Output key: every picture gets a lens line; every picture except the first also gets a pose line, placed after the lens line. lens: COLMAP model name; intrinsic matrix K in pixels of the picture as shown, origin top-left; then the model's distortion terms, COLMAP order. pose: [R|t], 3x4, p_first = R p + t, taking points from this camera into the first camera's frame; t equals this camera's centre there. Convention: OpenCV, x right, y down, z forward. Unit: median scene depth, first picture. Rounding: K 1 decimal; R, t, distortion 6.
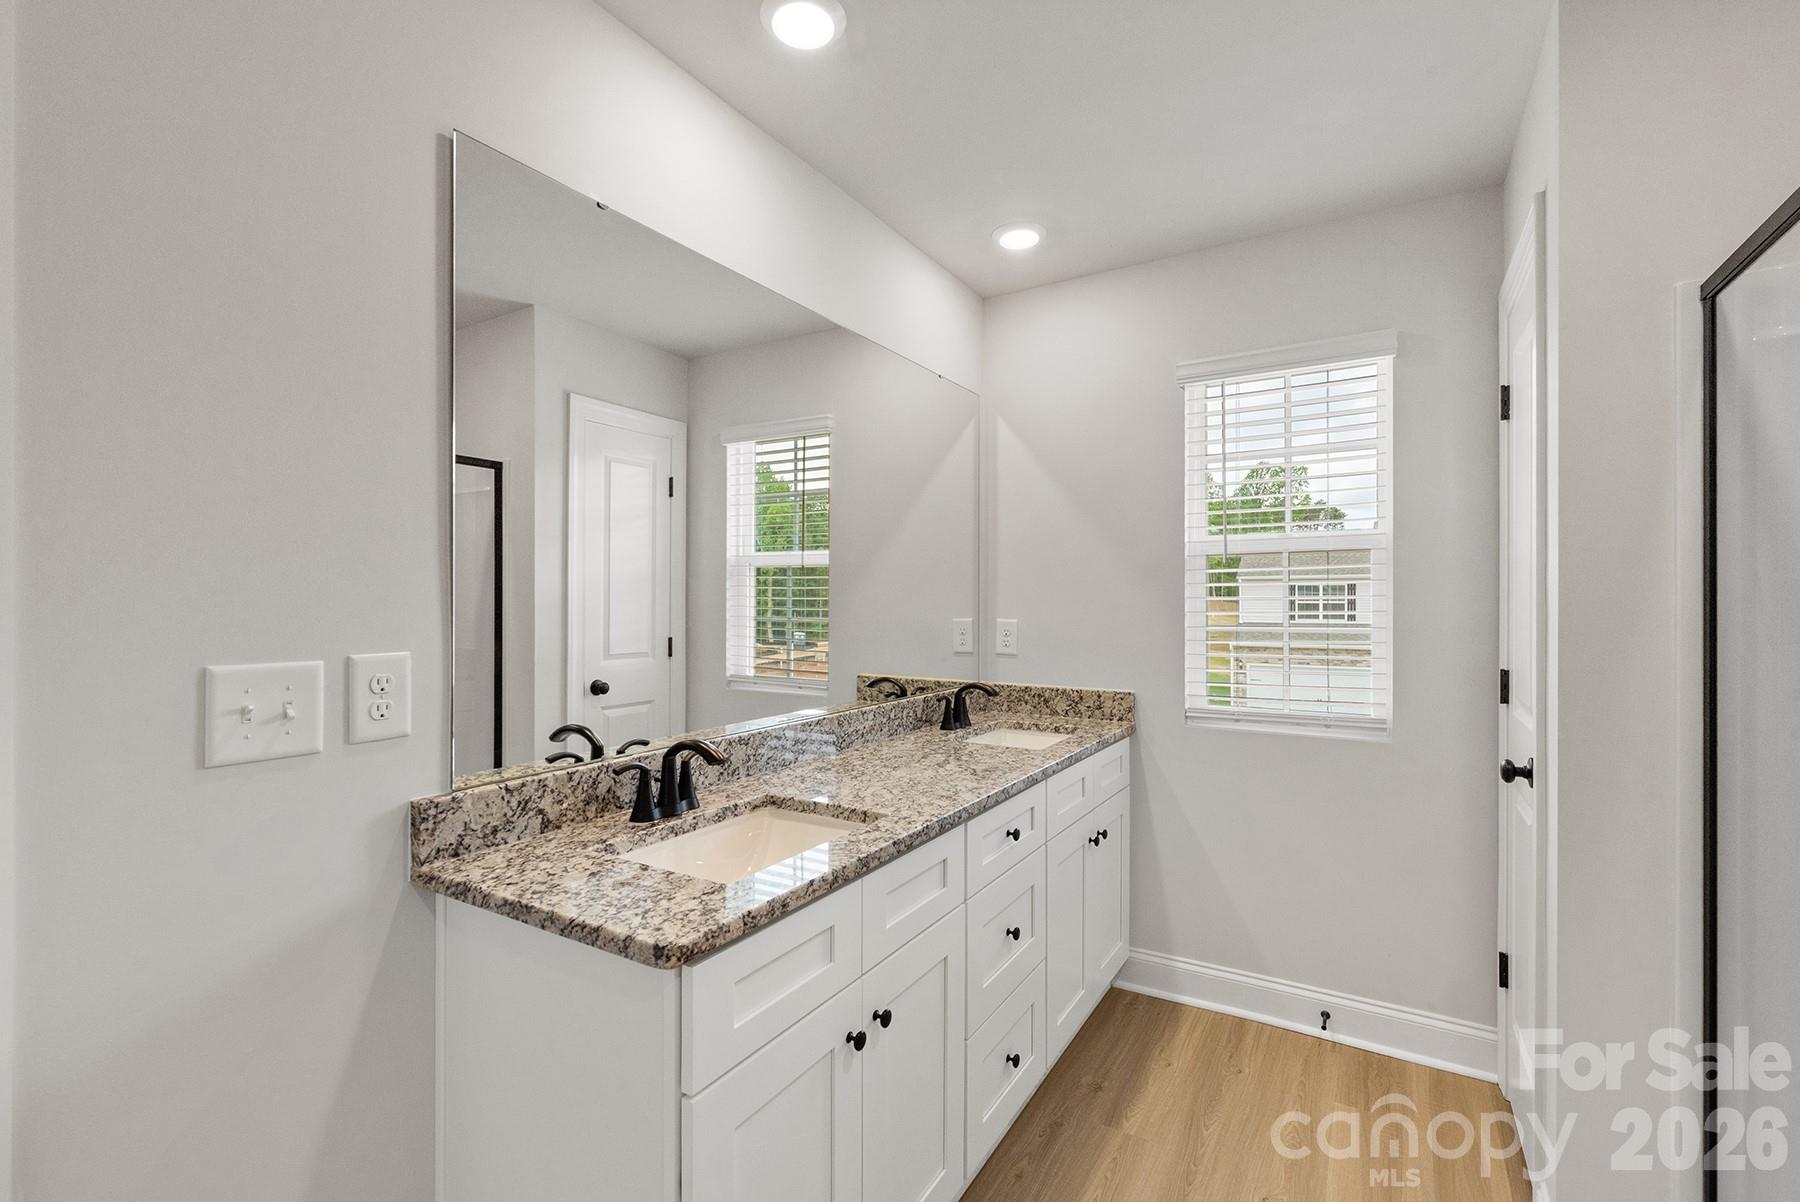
lens RADIAL K [[796.1, 0, 893.3], [0, 796.1, 604.7], [0, 0, 1]] dist [0.017701, -0.000905]
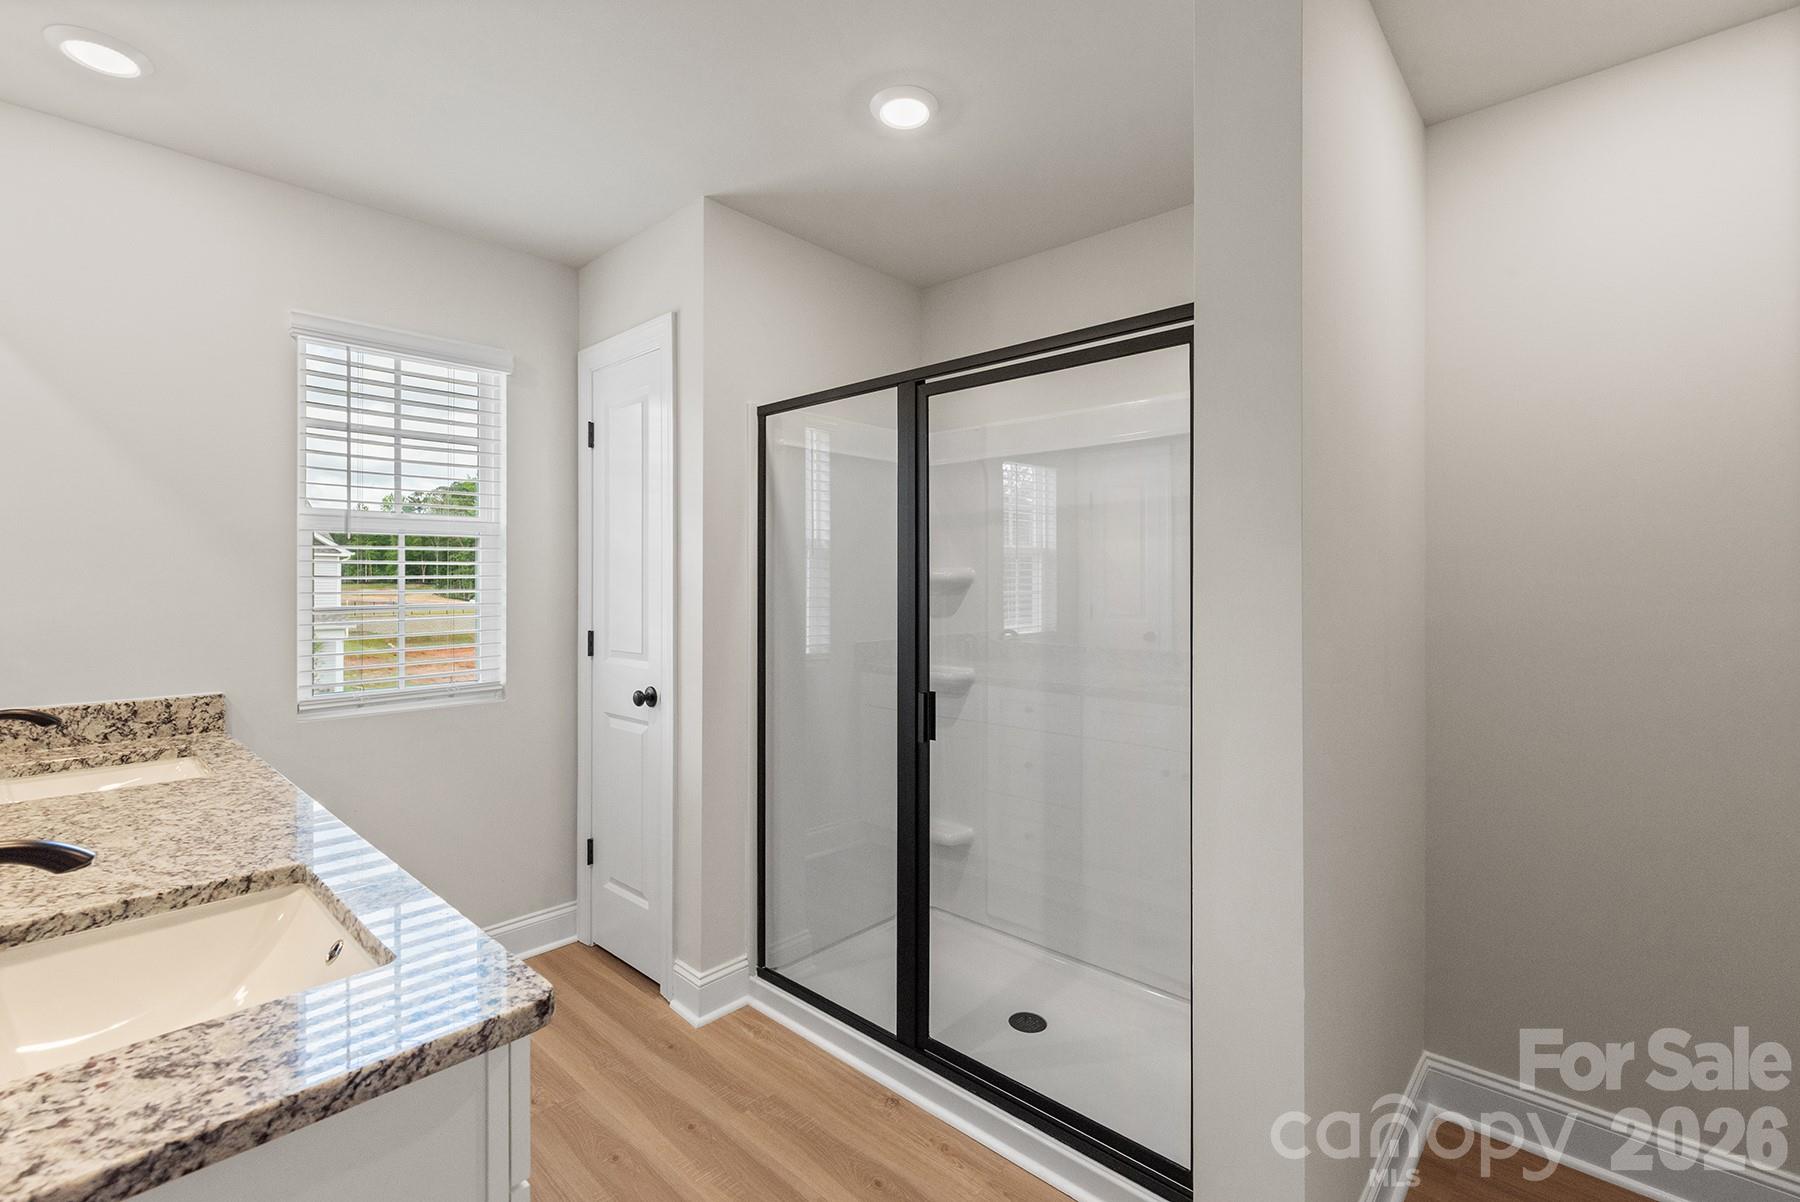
lens RADIAL K [[796.1, 0, 892.5], [0, 796.1, 585.5], [0, 0, 1]] dist [0.017701, -0.000905]
pose [[0.198767, -0.001779, 0.980045, -0.445050], [0.006888, 0.999976, 0.000418, 0.006564], [-0.980022, 0.006667, 0.198775, 0.219122]]
